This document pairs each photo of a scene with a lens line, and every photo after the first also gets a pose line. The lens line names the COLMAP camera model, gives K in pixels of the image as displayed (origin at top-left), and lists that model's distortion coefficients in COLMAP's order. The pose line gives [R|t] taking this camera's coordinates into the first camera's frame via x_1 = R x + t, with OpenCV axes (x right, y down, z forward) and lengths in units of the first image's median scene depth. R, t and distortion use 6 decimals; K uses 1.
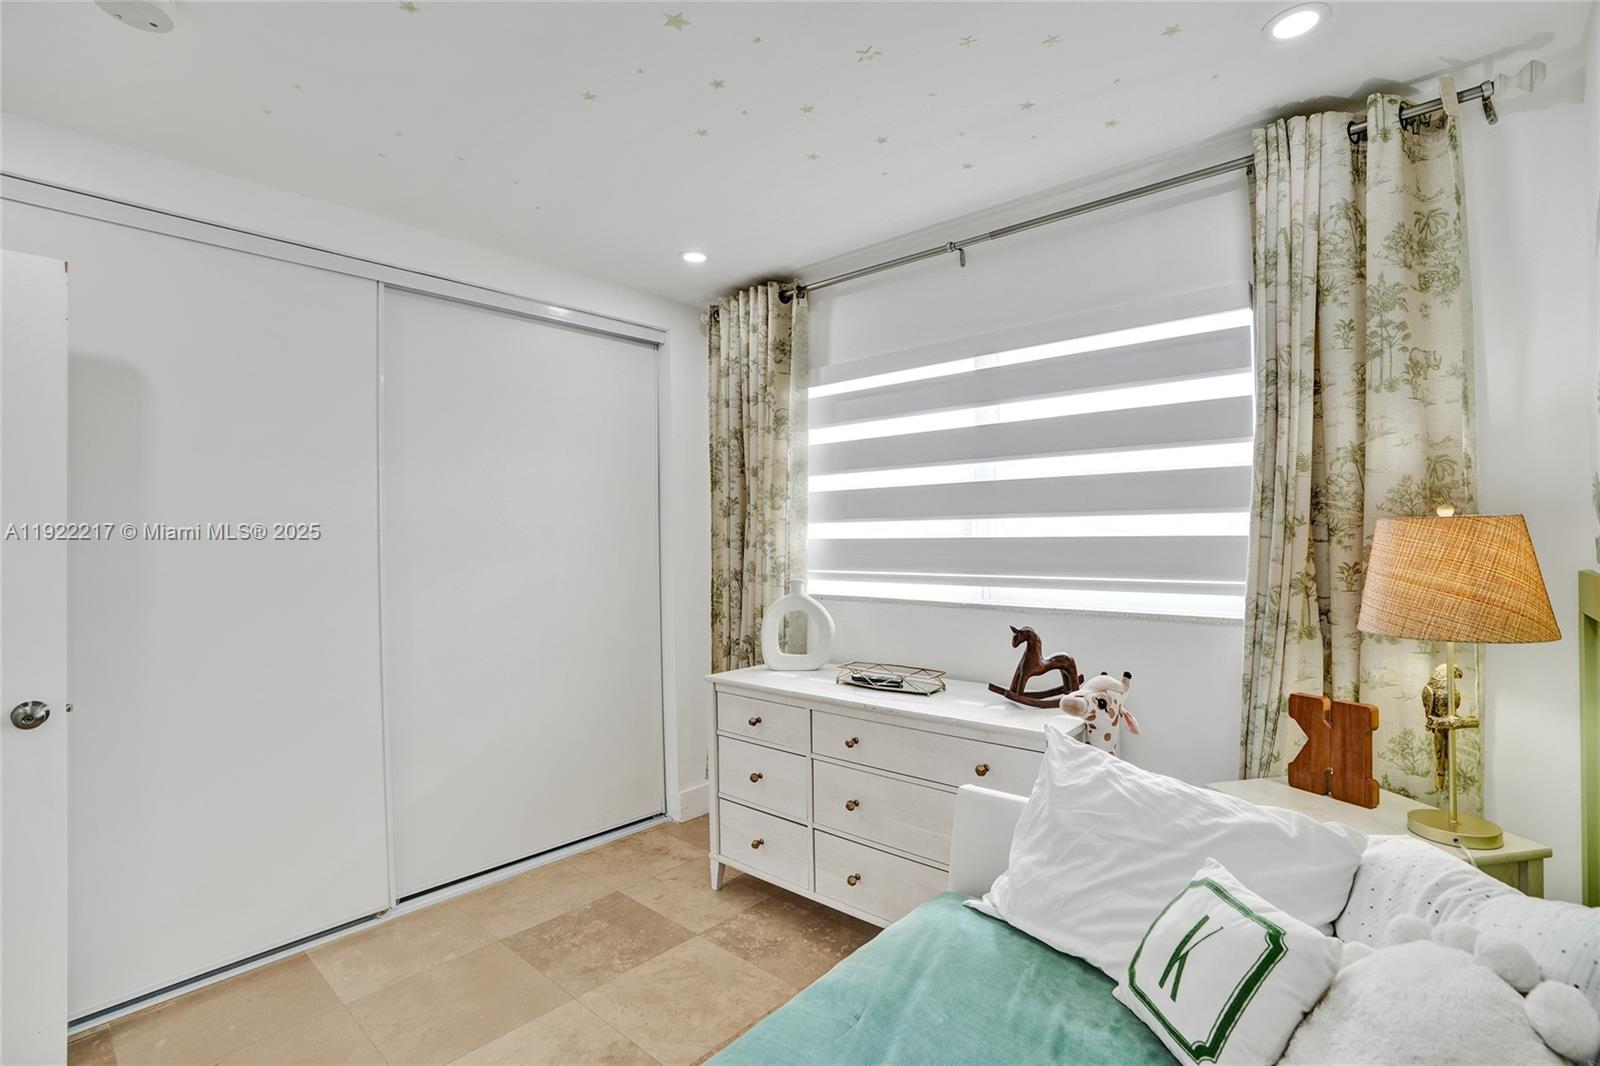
lens RADIAL K [[742.0, 0, 799.2], [0, 742.0, 536.7], [0, 0, 1]] dist [-0.052086, 0.009721]
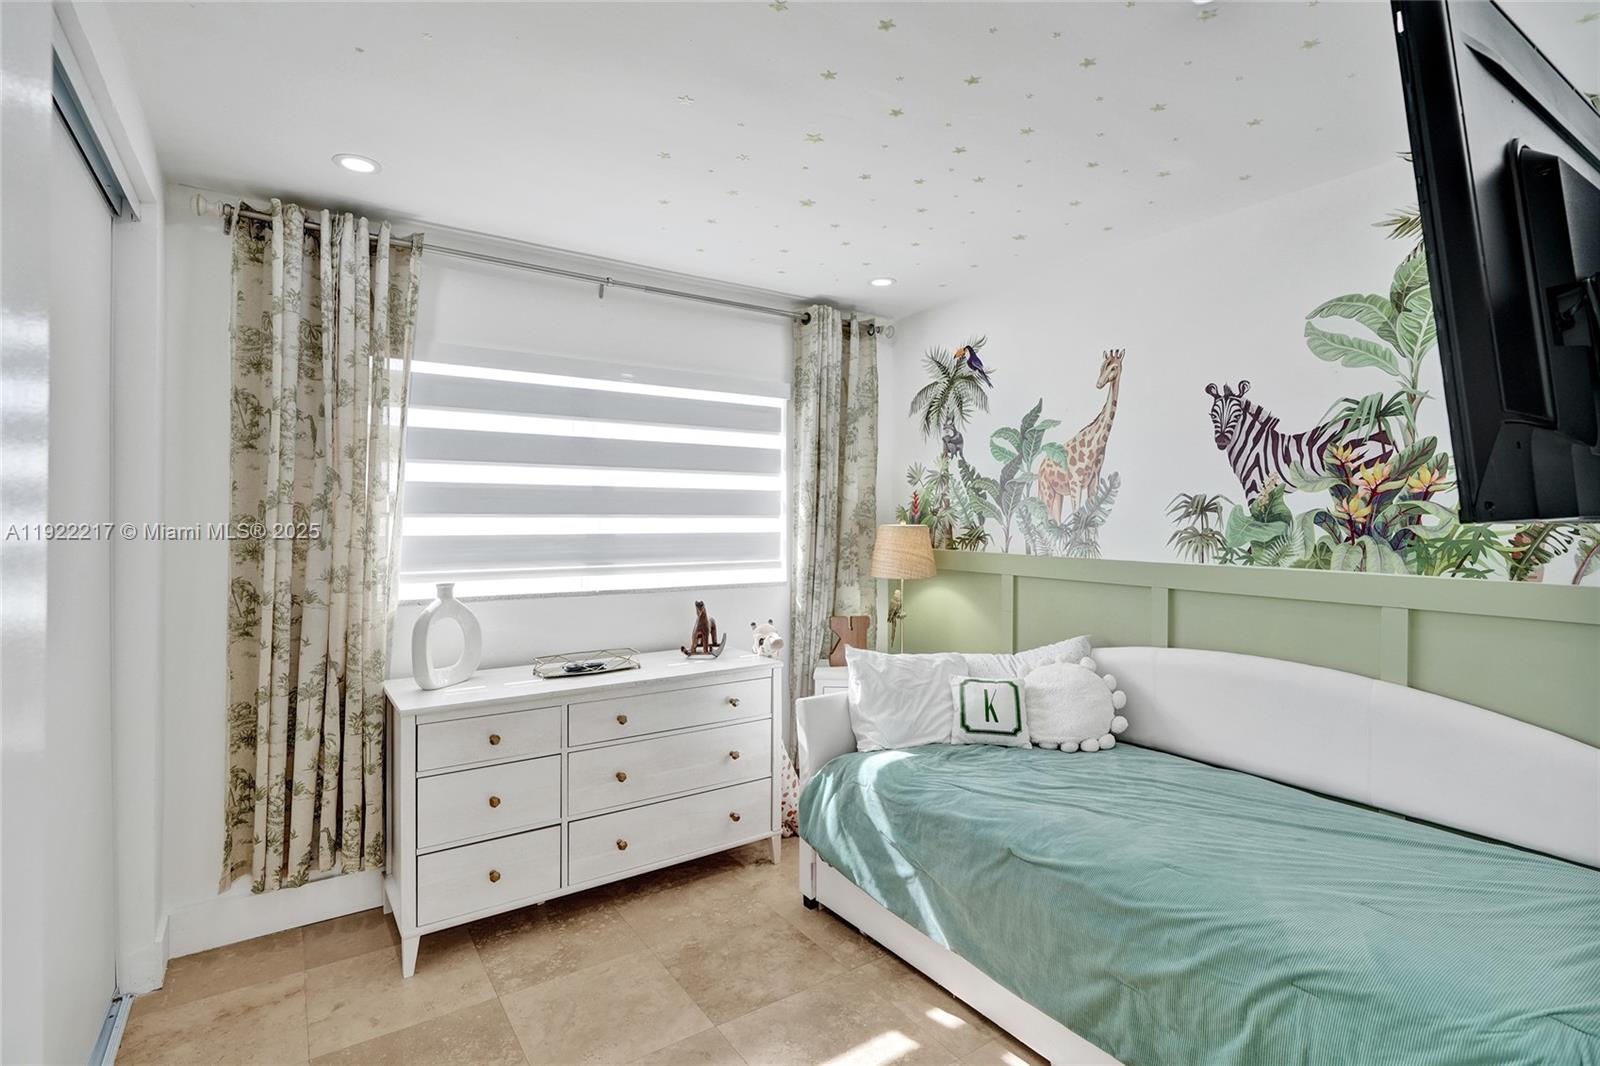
lens RADIAL K [[775.7, 0, 804.5], [0, 775.7, 533.6], [0, 0, 1]] dist [-0.002508, 0.000734]
pose [[0.234897, -0.000908, 0.972020, -0.943625], [0.001322, 0.999999, 0.000615, -0.000503], [-0.972019, 0.001141, 0.234898, 0.435903]]
